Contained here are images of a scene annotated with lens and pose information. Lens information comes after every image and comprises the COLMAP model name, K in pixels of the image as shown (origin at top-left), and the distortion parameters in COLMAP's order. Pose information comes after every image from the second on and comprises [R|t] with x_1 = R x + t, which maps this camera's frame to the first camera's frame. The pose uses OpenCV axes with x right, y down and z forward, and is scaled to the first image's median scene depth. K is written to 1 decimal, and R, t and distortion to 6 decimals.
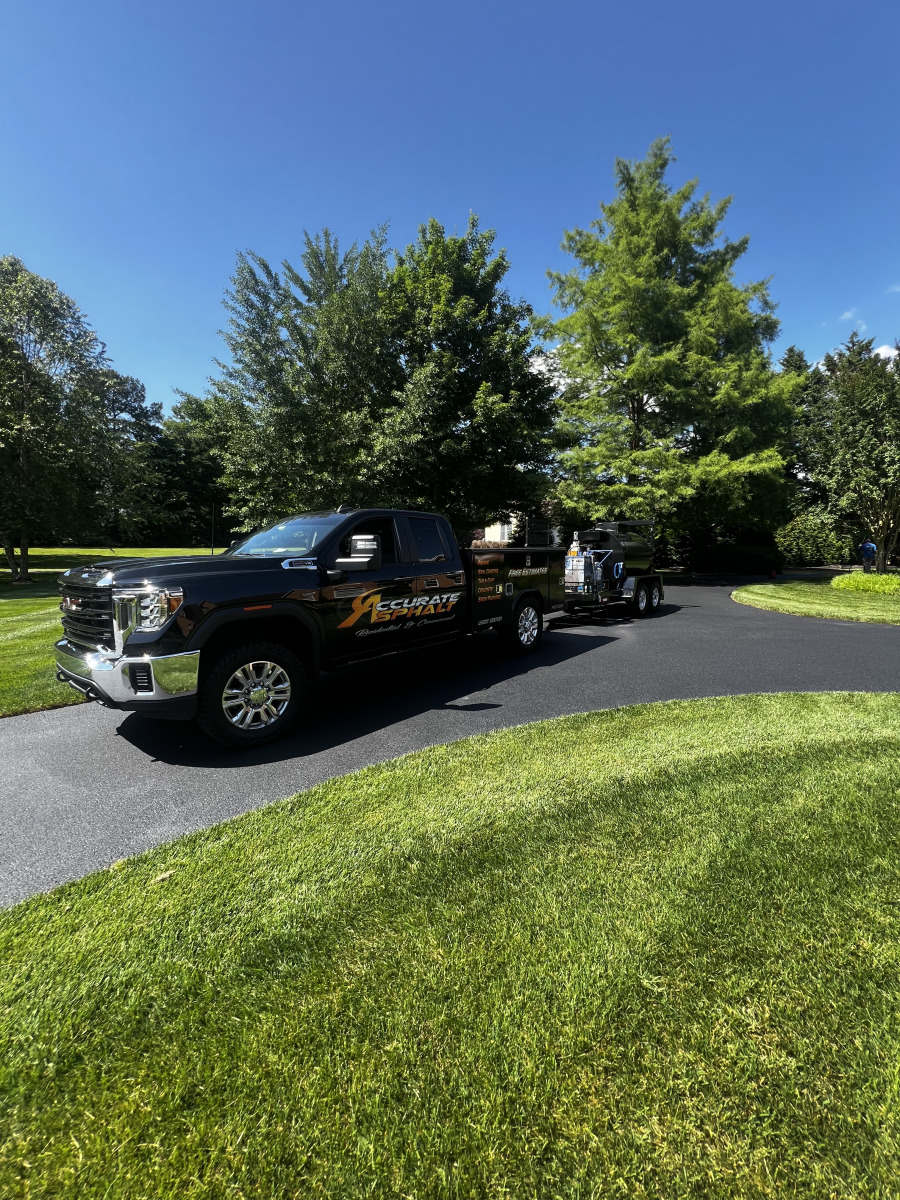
lens RADIAL K [[504.8, 0, 454.3], [0, 504.8, 600.8], [0, 0, 1]] dist [0.001098, 0.000085]
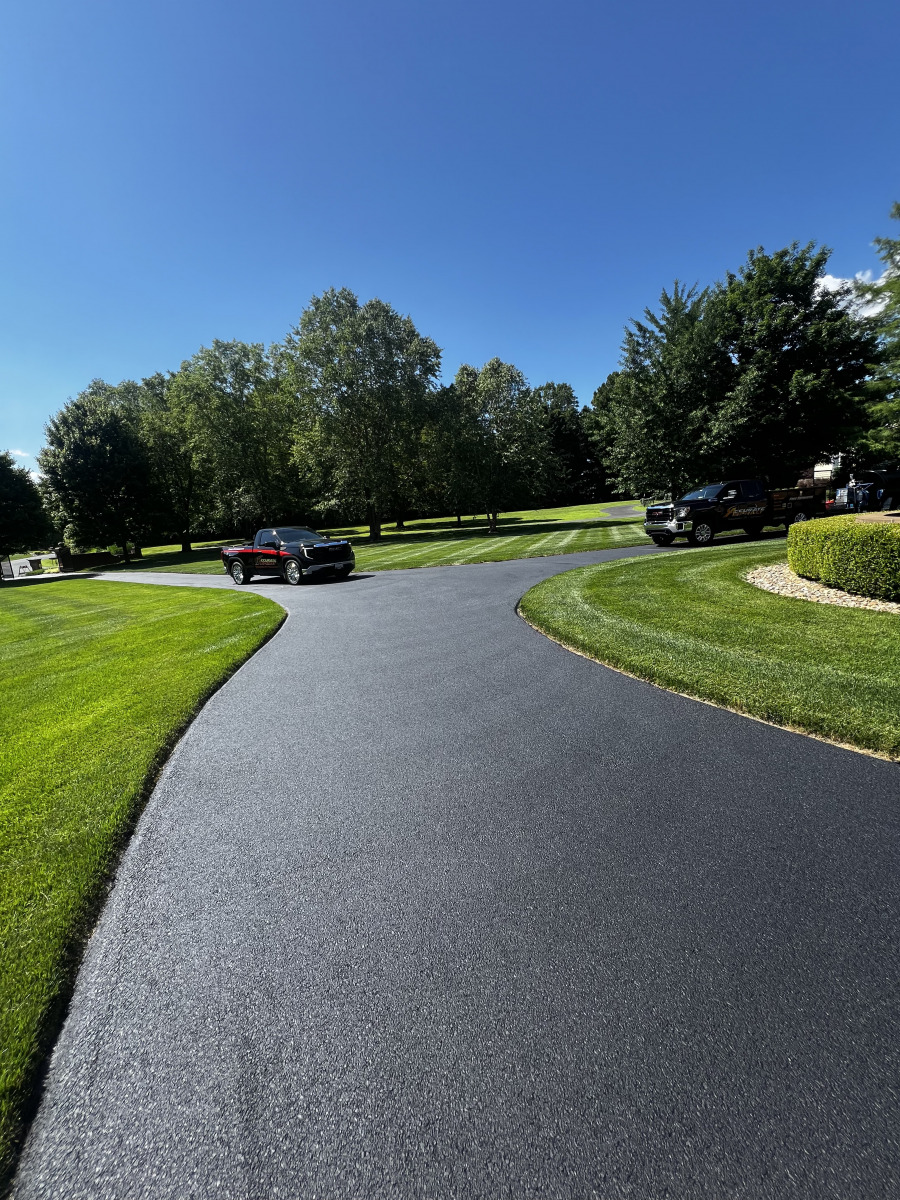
lens RADIAL K [[483.4, 0, 452.4], [0, 483.4, 598.3], [0, 0, 1]] dist [-0.002208, 0.000344]
pose [[0.829512, 0.023293, -0.558003, 0.024249], [0.026426, 0.996374, 0.080877, 0.074946], [0.557864, -0.081834, 0.825888, -0.735852]]
